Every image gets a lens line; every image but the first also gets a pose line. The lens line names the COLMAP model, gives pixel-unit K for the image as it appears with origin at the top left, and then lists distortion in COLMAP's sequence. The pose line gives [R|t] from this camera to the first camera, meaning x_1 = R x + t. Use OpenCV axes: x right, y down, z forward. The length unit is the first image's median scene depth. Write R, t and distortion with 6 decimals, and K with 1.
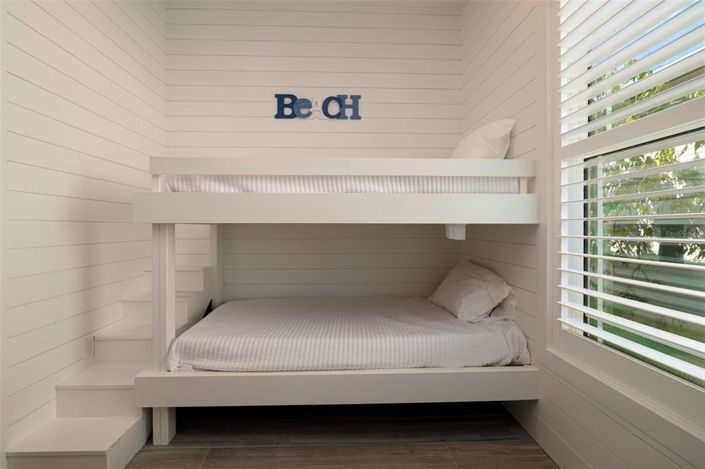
lens RADIAL K [[322.4, 0, 349.8], [0, 322.4, 227.9], [0, 0, 1]] dist [-0.013818, 0.000459]
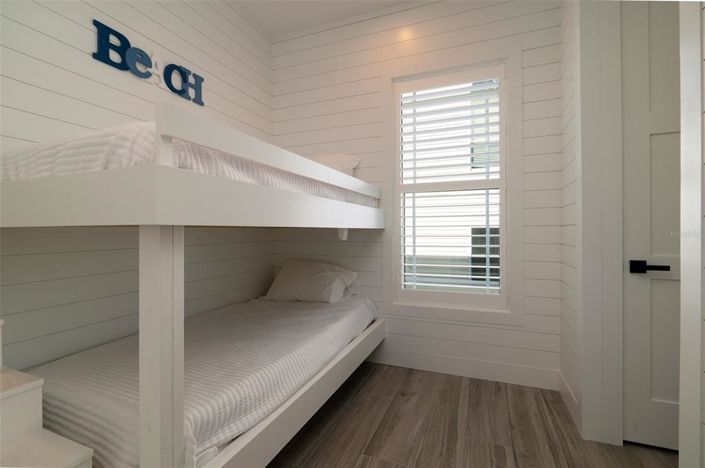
lens RADIAL K [[322.4, 0, 347.0], [0, 322.4, 233.2], [0, 0, 1]] dist [-0.013818, 0.000459]
pose [[0.424490, -0.011238, 0.905363, -0.586038], [0.010172, 0.999919, 0.007642, -0.001323], [-0.905376, 0.005965, 0.424570, 0.294993]]
